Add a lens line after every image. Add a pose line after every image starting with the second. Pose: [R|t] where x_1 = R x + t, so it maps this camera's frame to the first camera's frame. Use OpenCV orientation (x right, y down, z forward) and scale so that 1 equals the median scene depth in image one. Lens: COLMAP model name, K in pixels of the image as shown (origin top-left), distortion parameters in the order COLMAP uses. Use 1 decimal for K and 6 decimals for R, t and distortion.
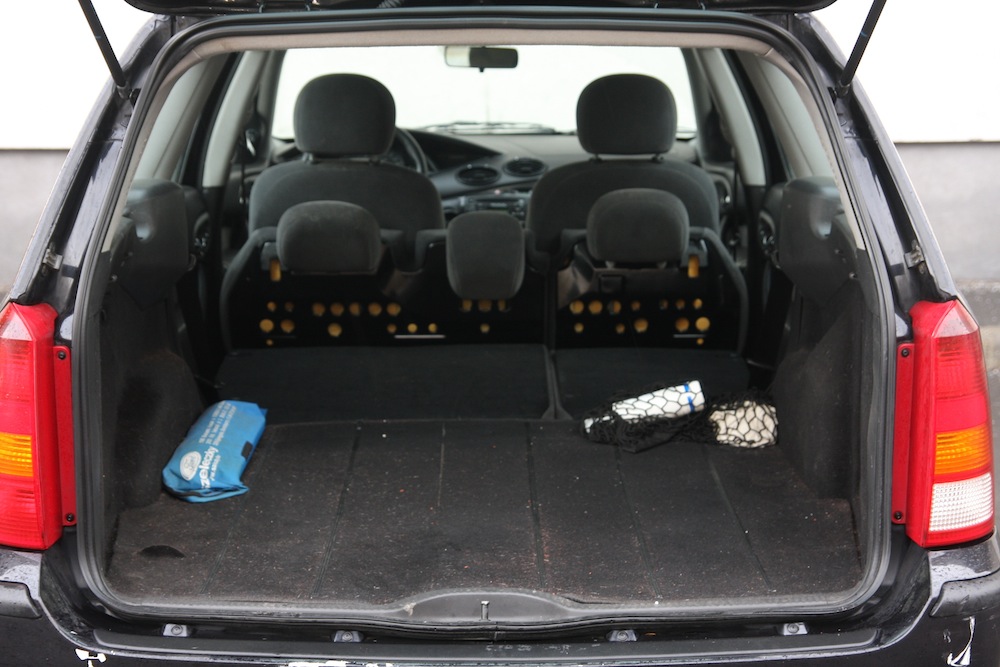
lens RADIAL K [[1850.2, 0, 500.0], [0, 1850.2, 333.5], [0, 0, 1]] dist [0.039864, 0.215484]
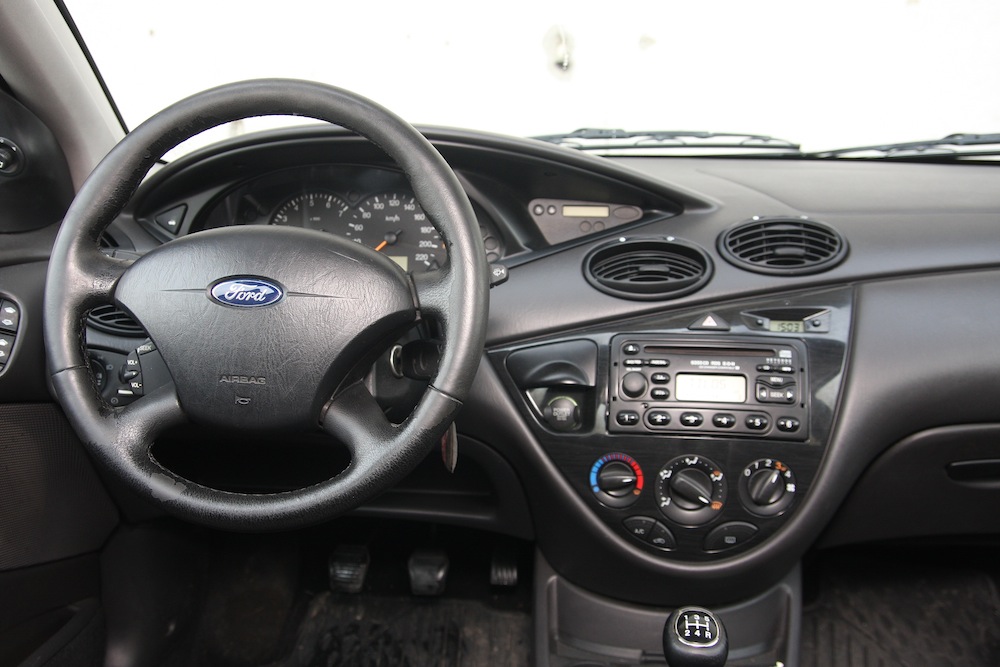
lens RADIAL K [[987.0, 0, 500.0], [0, 987.0, 333.5], [0, 0, 1]] dist [-0.002307, -0.001087]
pose [[0.996218, 0.017807, -0.085049, -0.055848], [-0.014084, 0.998925, 0.044173, -0.195440], [0.085744, -0.042808, 0.995397, 1.969754]]
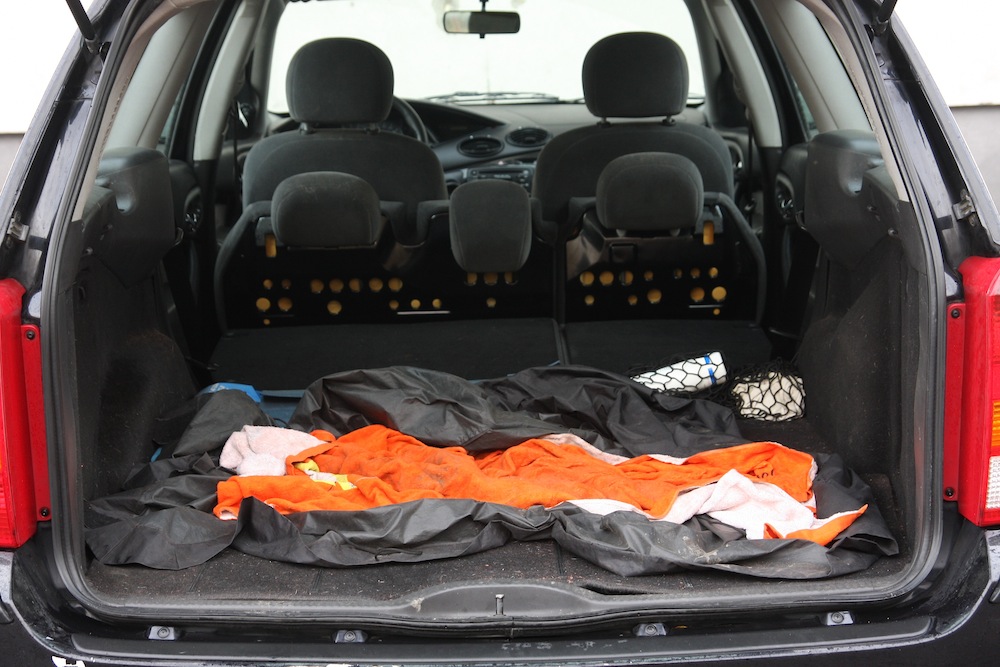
lens RADIAL K [[1838.1, 0, 500.0], [0, 1838.1, 333.5], [0, 0, 1]] dist [0.016269, -0.060993]
pose [[0.999794, -0.020142, -0.002571, -0.002838], [0.020168, 0.999741, 0.010543, 0.005865], [0.002358, -0.010592, 0.999941, 0.091301]]
